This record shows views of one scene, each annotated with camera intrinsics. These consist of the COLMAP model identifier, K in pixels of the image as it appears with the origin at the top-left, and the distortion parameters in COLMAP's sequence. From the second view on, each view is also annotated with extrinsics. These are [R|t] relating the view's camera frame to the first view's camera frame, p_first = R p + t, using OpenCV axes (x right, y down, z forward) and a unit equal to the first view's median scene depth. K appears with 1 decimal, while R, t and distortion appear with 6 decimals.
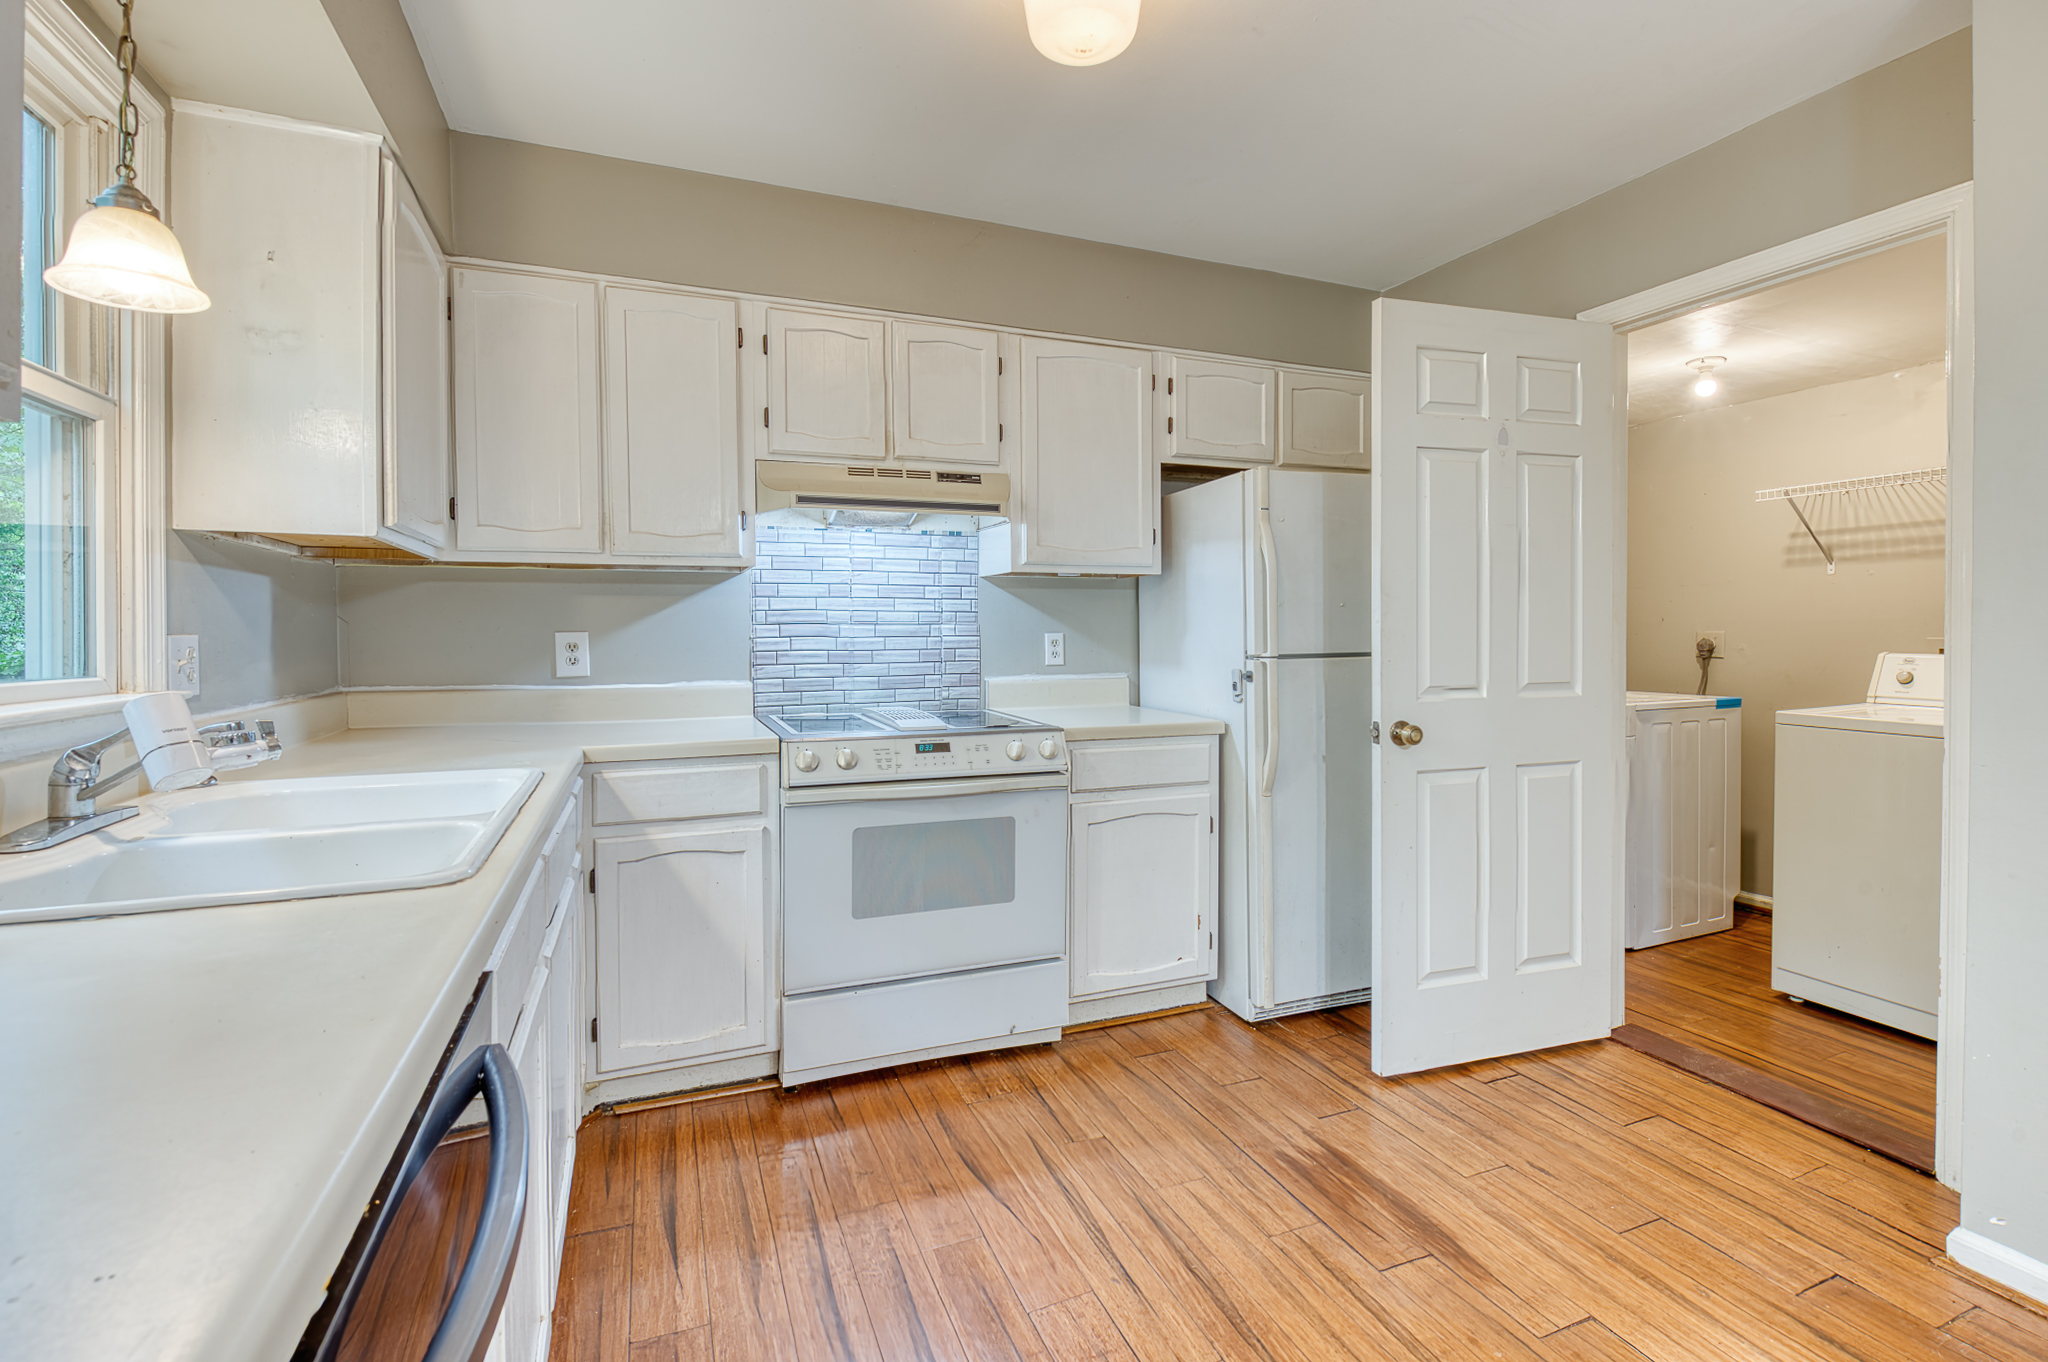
lens RADIAL K [[933.4, 0, 1030.8], [0, 933.4, 647.9], [0, 0, 1]] dist [-0.009218, -0.000916]
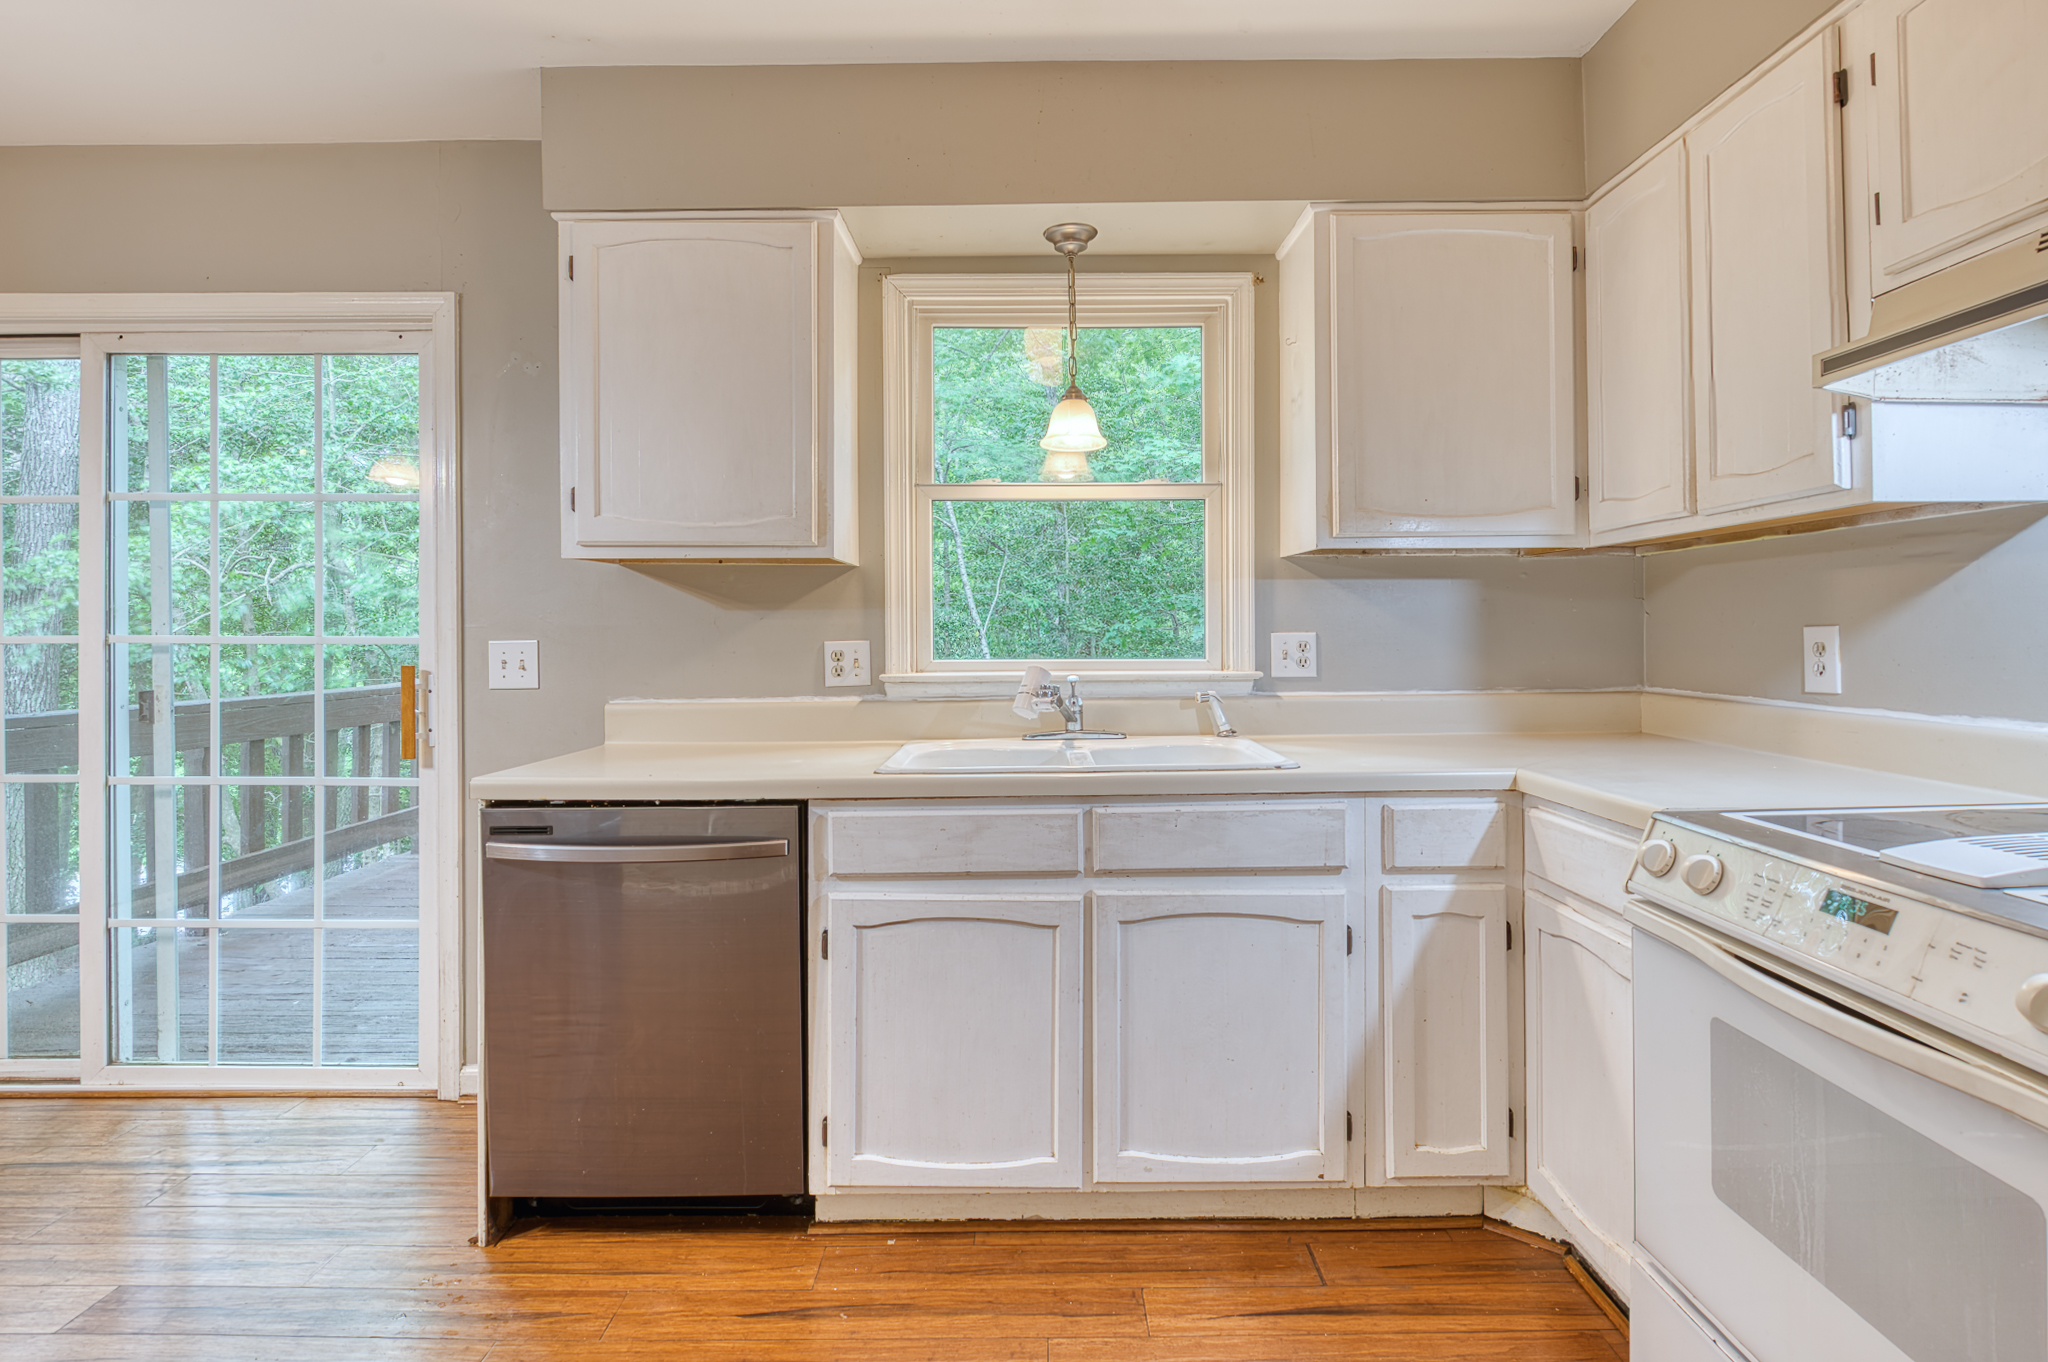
lens RADIAL K [[1022.8, 0, 1030.5], [0, 1022.8, 630.0], [0, 0, 1]] dist [-0.001468, -0.000814]
pose [[-0.375188, 0.002820, -0.926945, 0.432990], [-0.006893, 0.999959, 0.005832, -0.015871], [0.926923, 0.008577, -0.375153, 0.810415]]
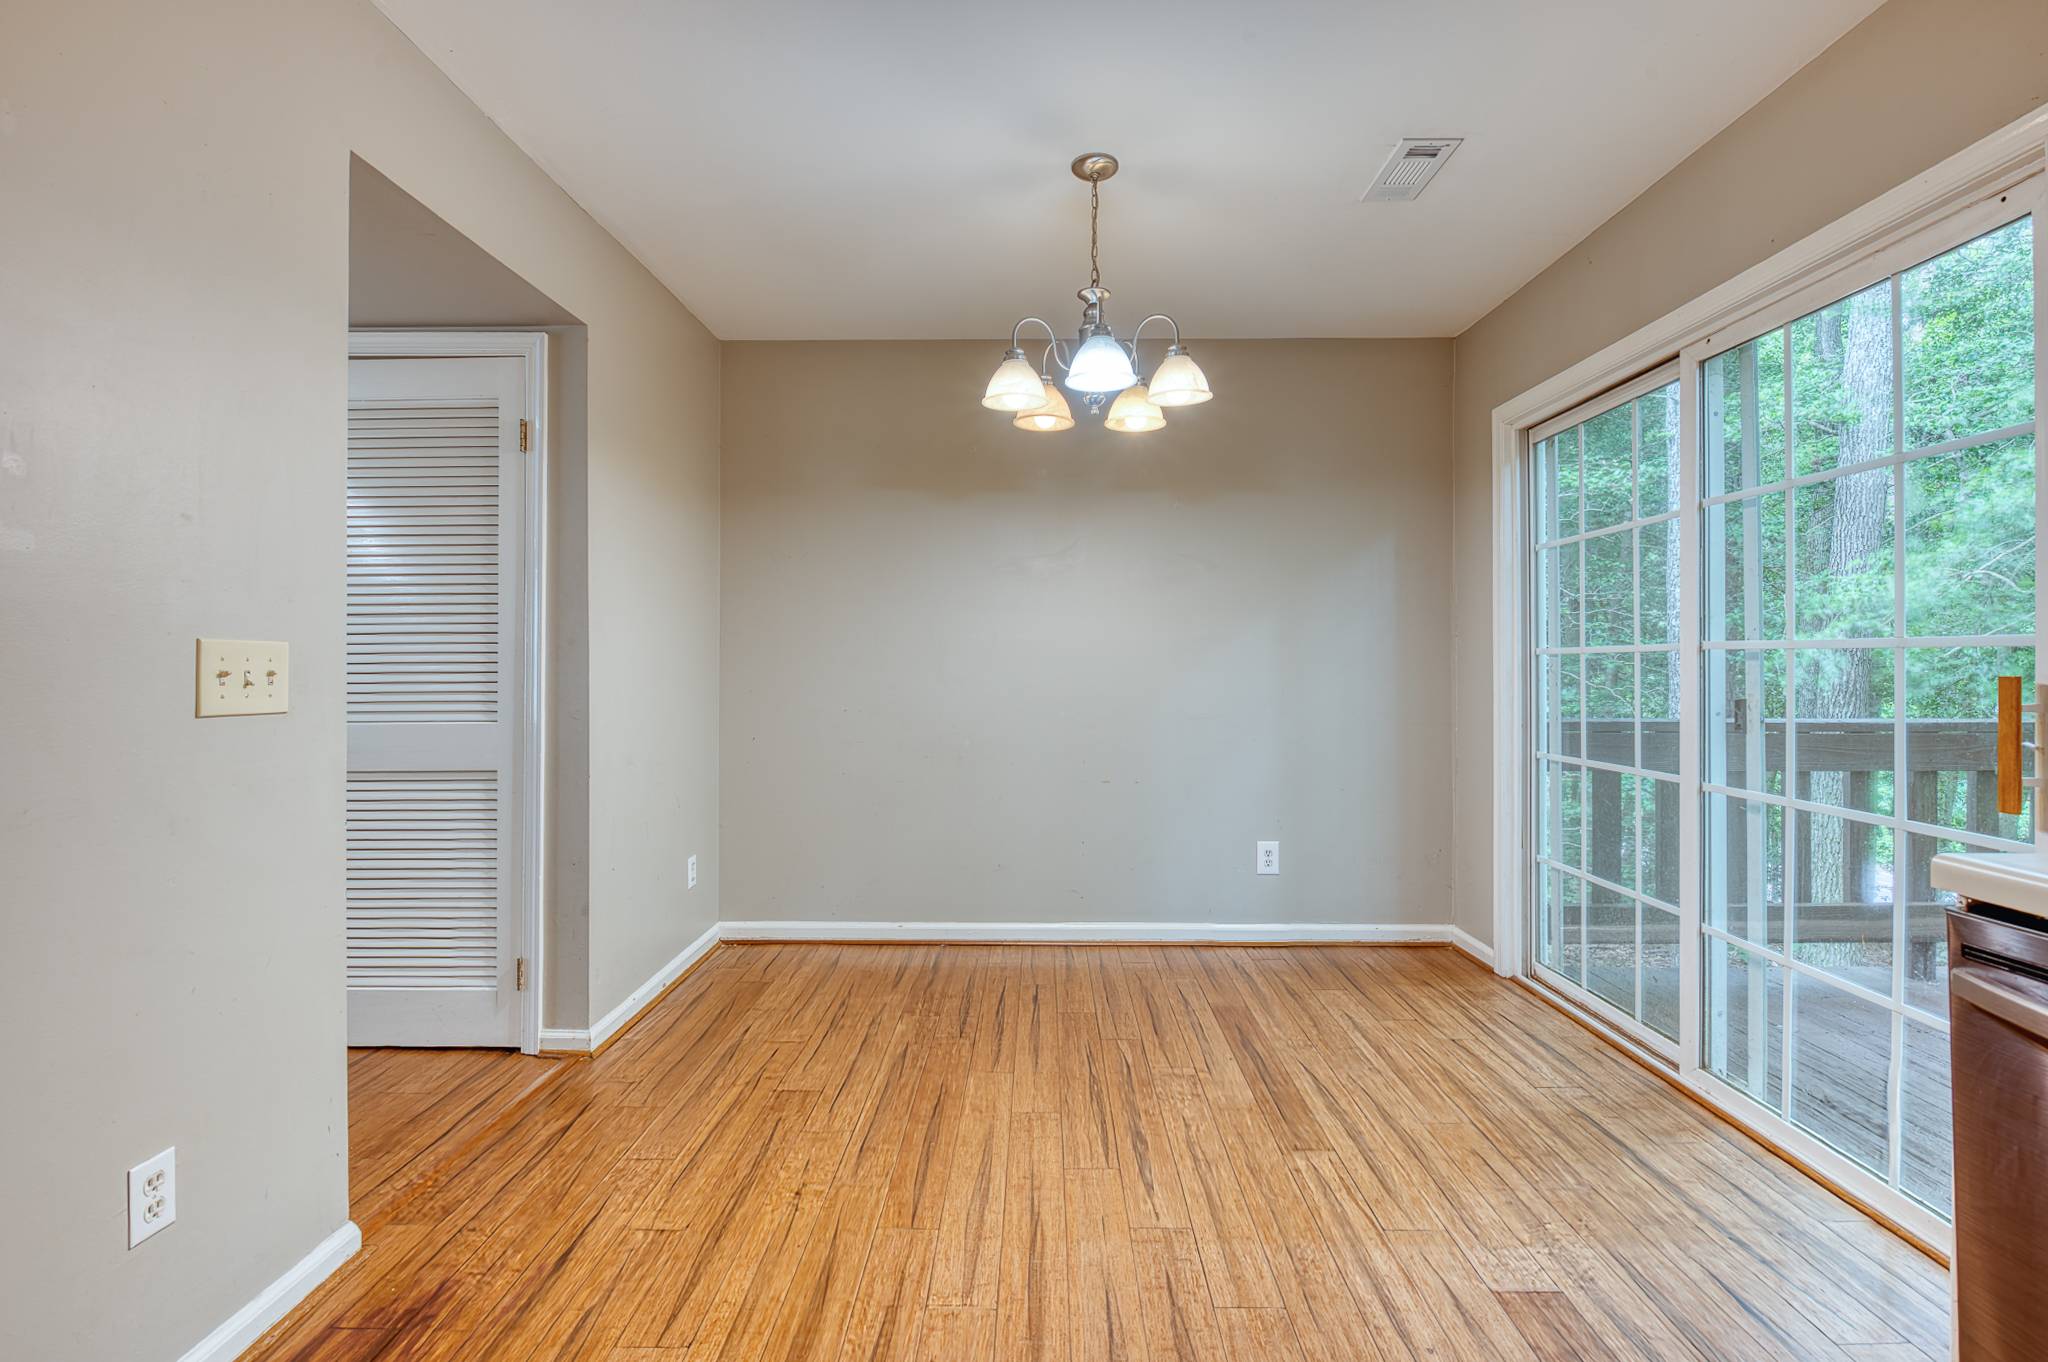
lens RADIAL K [[908.7, 0, 1030.6], [0, 908.7, 662.8], [0, 0, 1]] dist [-0.011185, -0.000431]
pose [[-0.924438, 0.004441, 0.381305, 0.101342], [0.009062, 0.999906, 0.010326, 0.008137], [-0.381224, 0.013002, -0.924391, 0.664629]]
